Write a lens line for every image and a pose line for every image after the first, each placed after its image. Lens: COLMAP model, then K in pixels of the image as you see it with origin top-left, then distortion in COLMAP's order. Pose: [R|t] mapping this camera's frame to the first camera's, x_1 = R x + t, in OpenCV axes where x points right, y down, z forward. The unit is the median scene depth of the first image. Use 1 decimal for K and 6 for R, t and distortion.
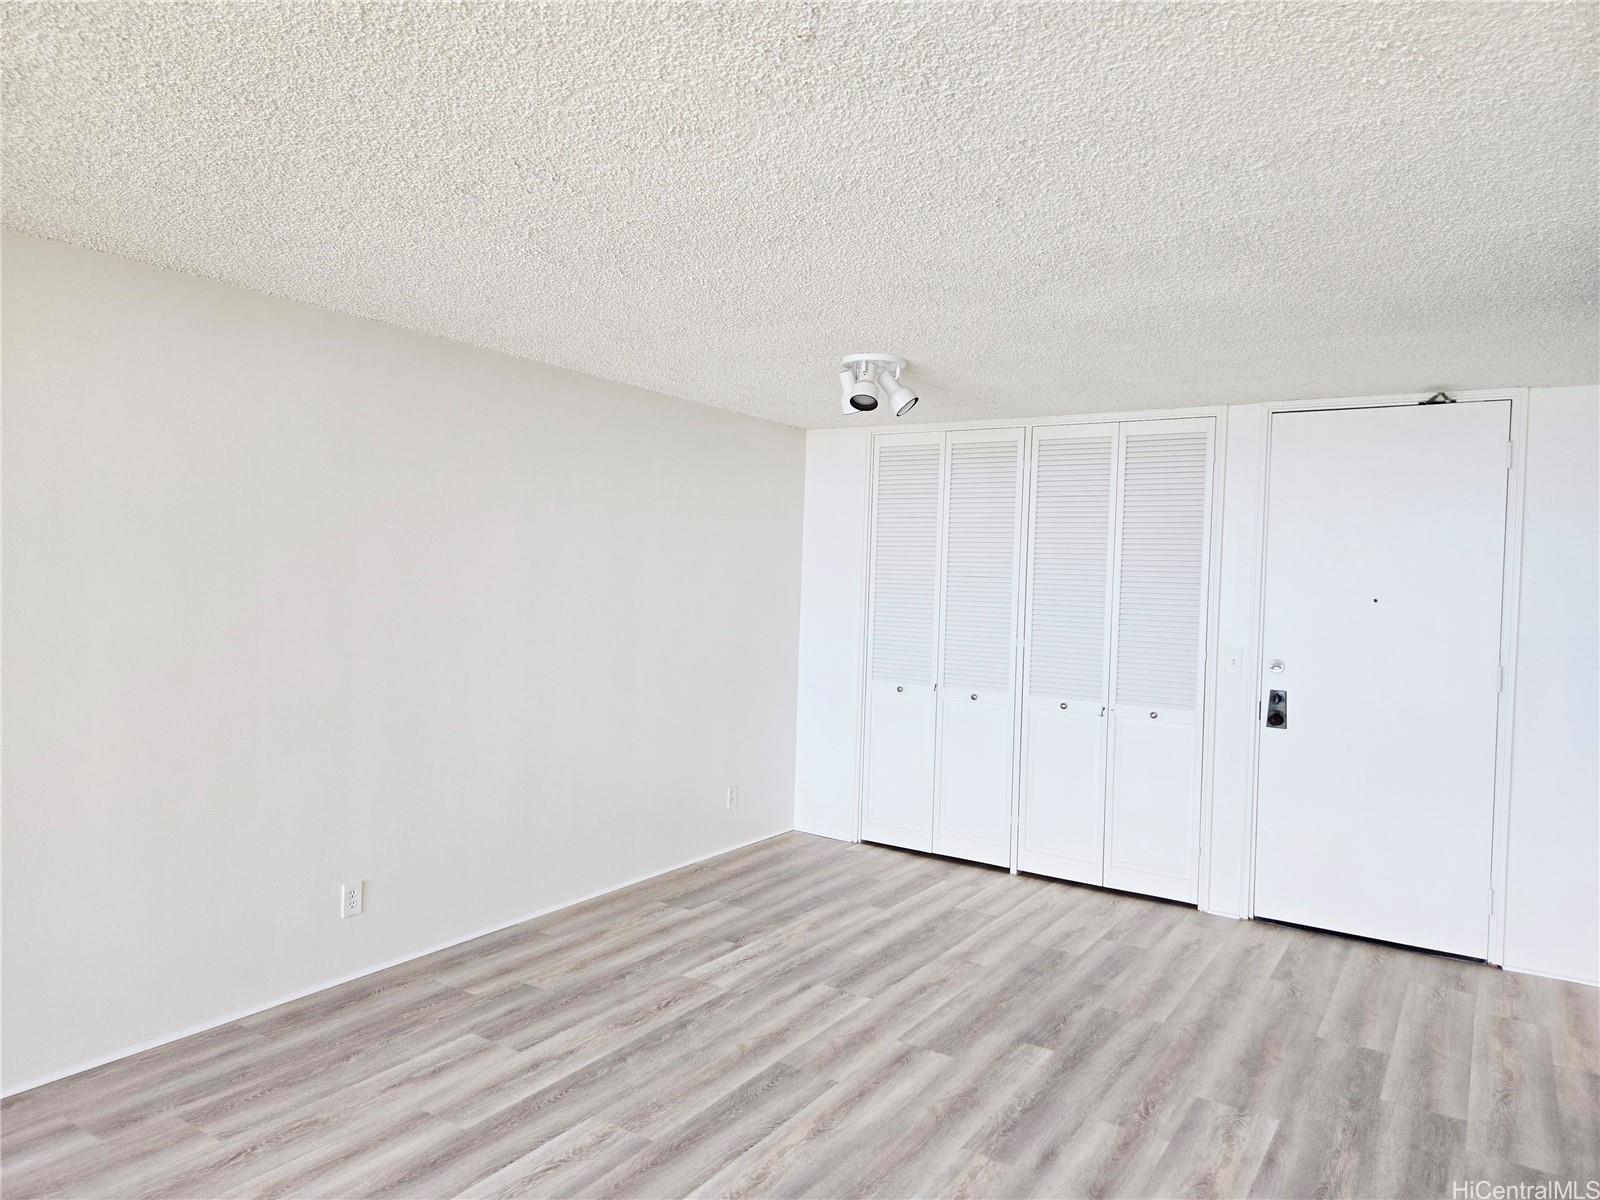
lens RADIAL K [[1075.2, 0, 792.1], [0, 1075.2, 593.1], [0, 0, 1]] dist [0.060219, -0.046455]
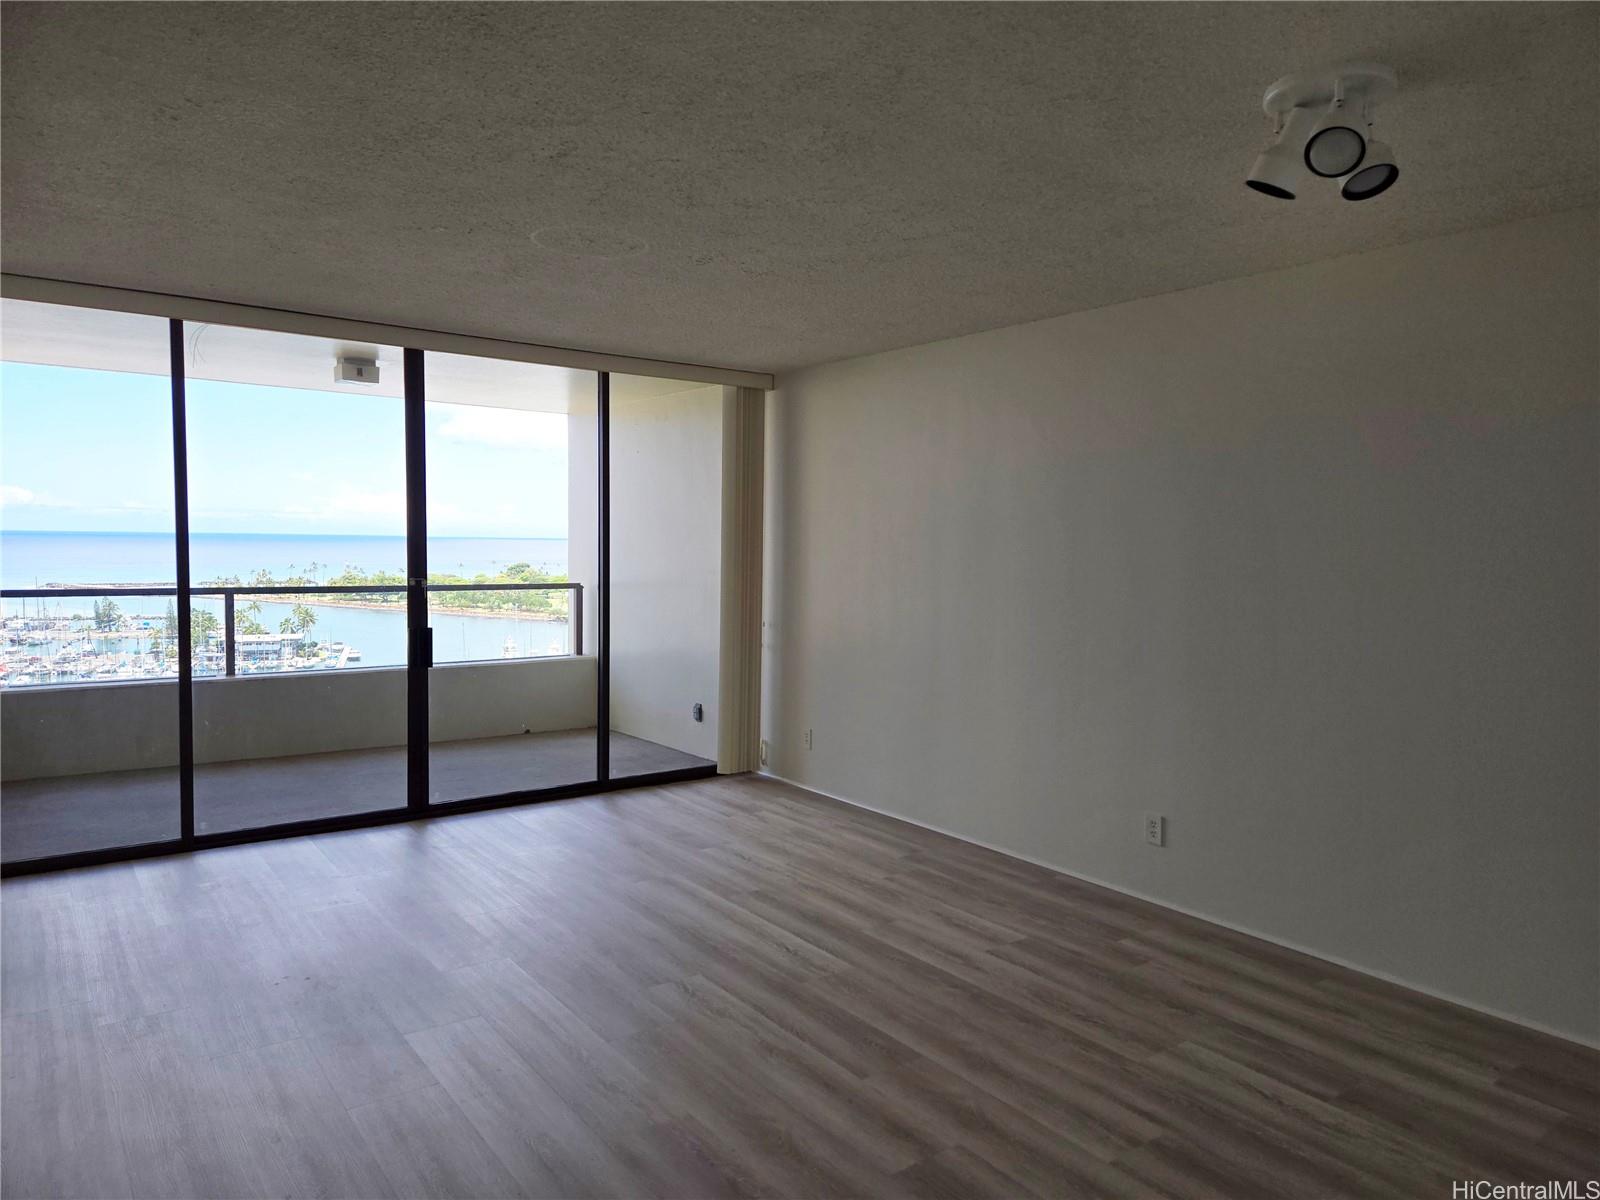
lens RADIAL K [[1075.2, 0, 822.8], [0, 1075.2, 620.1], [0, 0, 1]] dist [0.060219, -0.046455]
pose [[-0.335567, 0.035805, -0.941336, 0.761544], [-0.043214, 0.997640, 0.053351, 0.028756], [0.941025, 0.058582, -0.333228, 1.087375]]
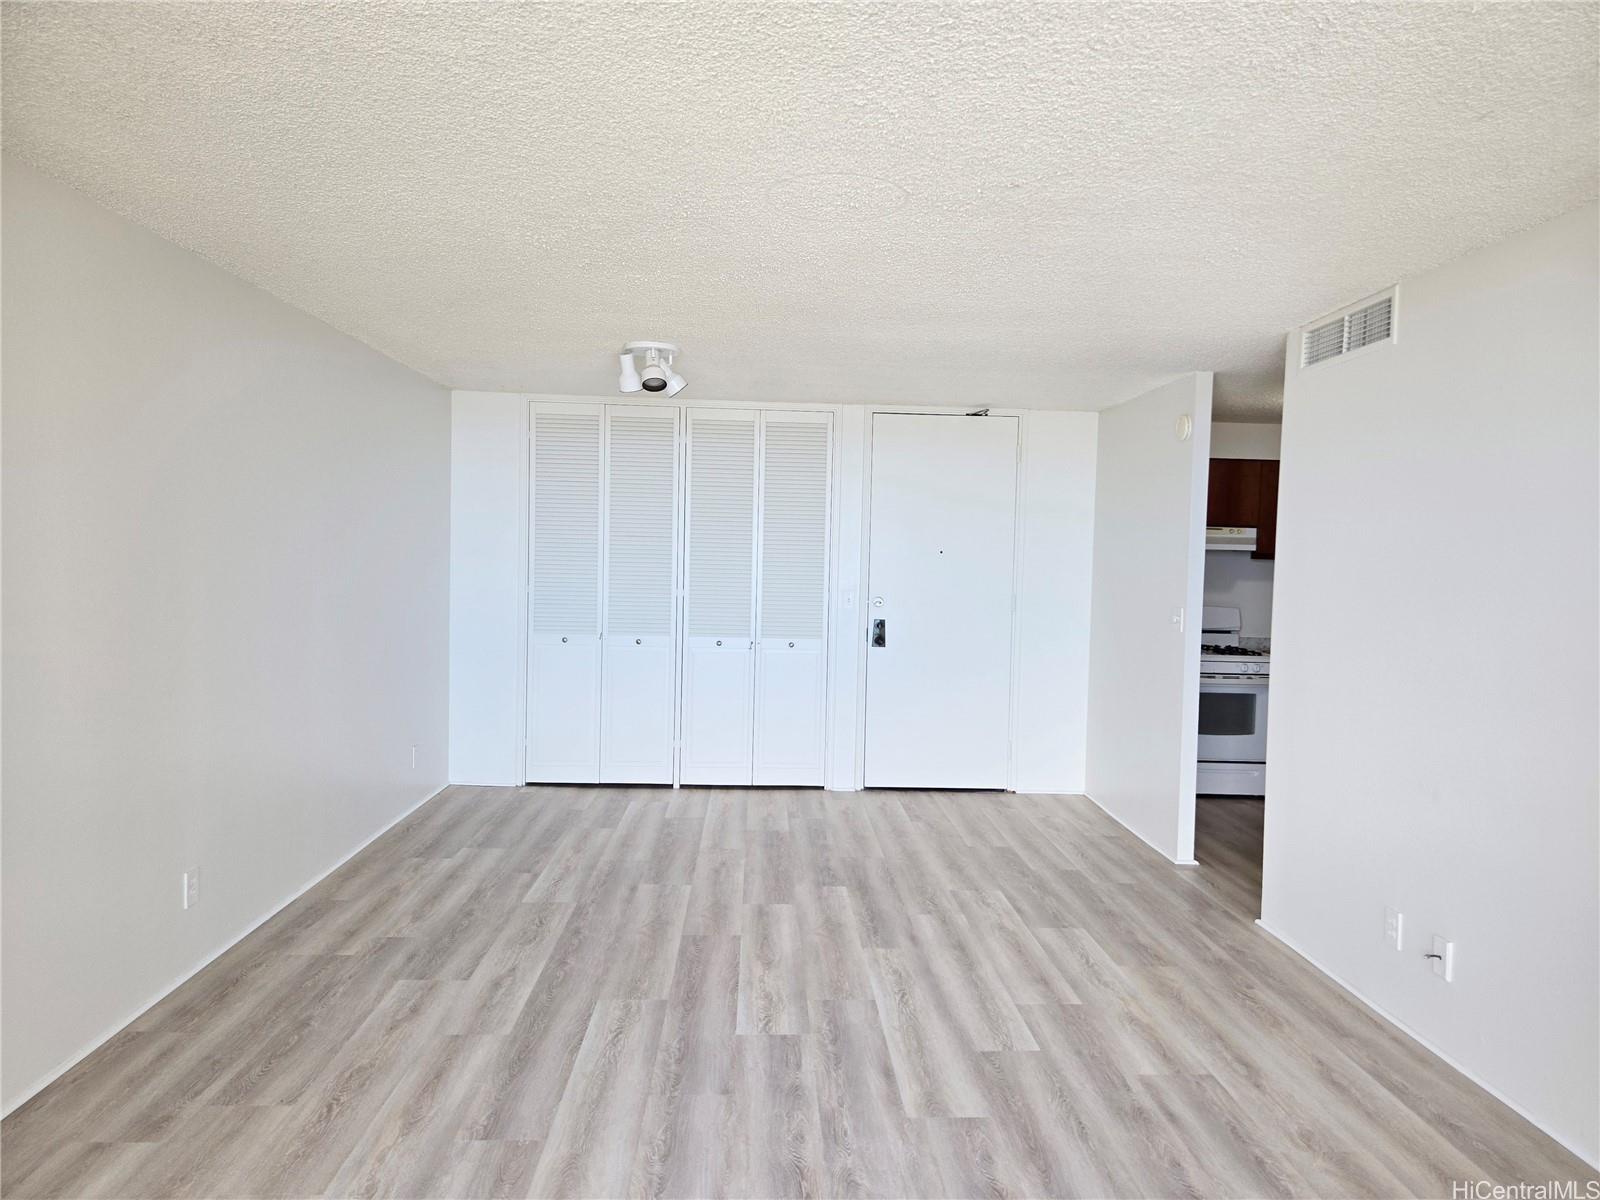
lens RADIAL K [[1075.2, 0, 809.3], [0, 1075.2, 599.9], [0, 0, 1]] dist [0.060219, -0.046455]
pose [[0.812025, -0.037749, 0.582401, -0.534788], [0.013187, 0.998838, 0.046356, 0.002473], [-0.583474, -0.029962, 0.811579, -0.048961]]
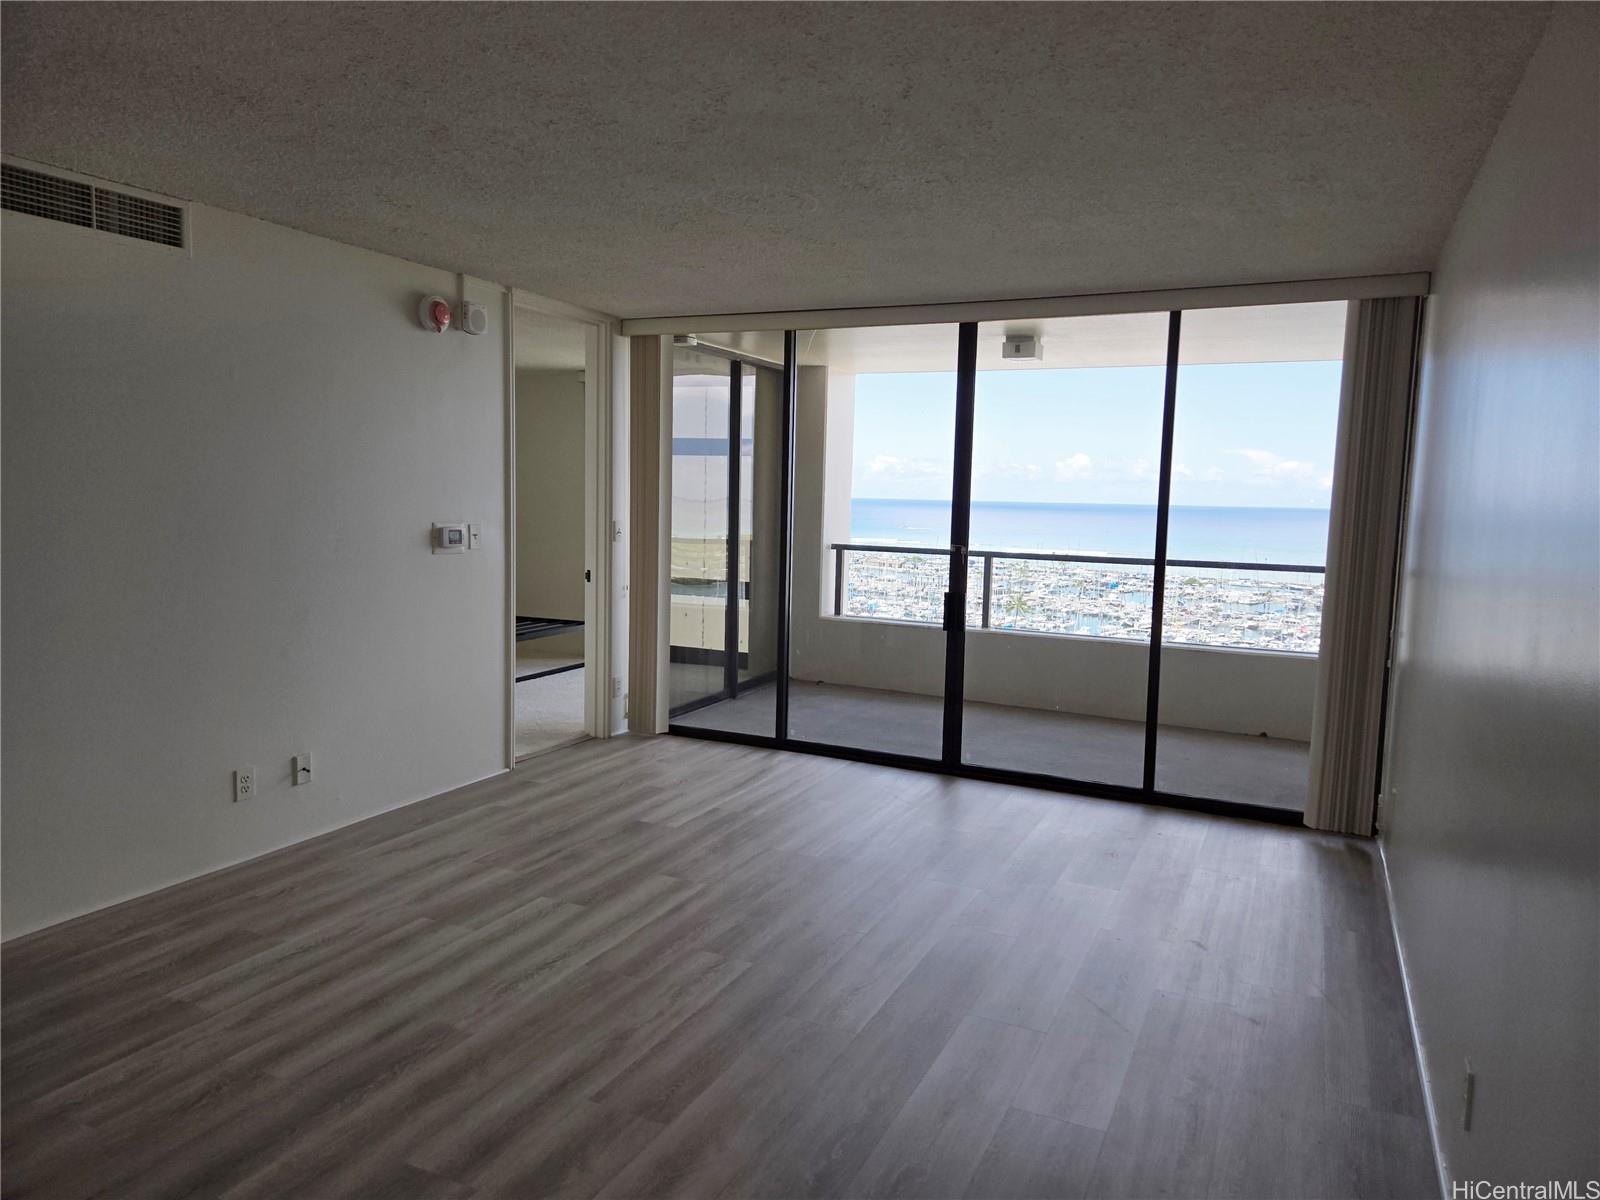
lens RADIAL K [[1075.2, 0, 801.5], [0, 1075.2, 600.3], [0, 0, 1]] dist [0.060219, -0.046455]
pose [[-0.989702, -0.043082, -0.136507, 0.011337], [-0.058995, 0.991640, 0.114760, -0.007020], [0.130422, 0.121631, -0.983969, 1.533671]]
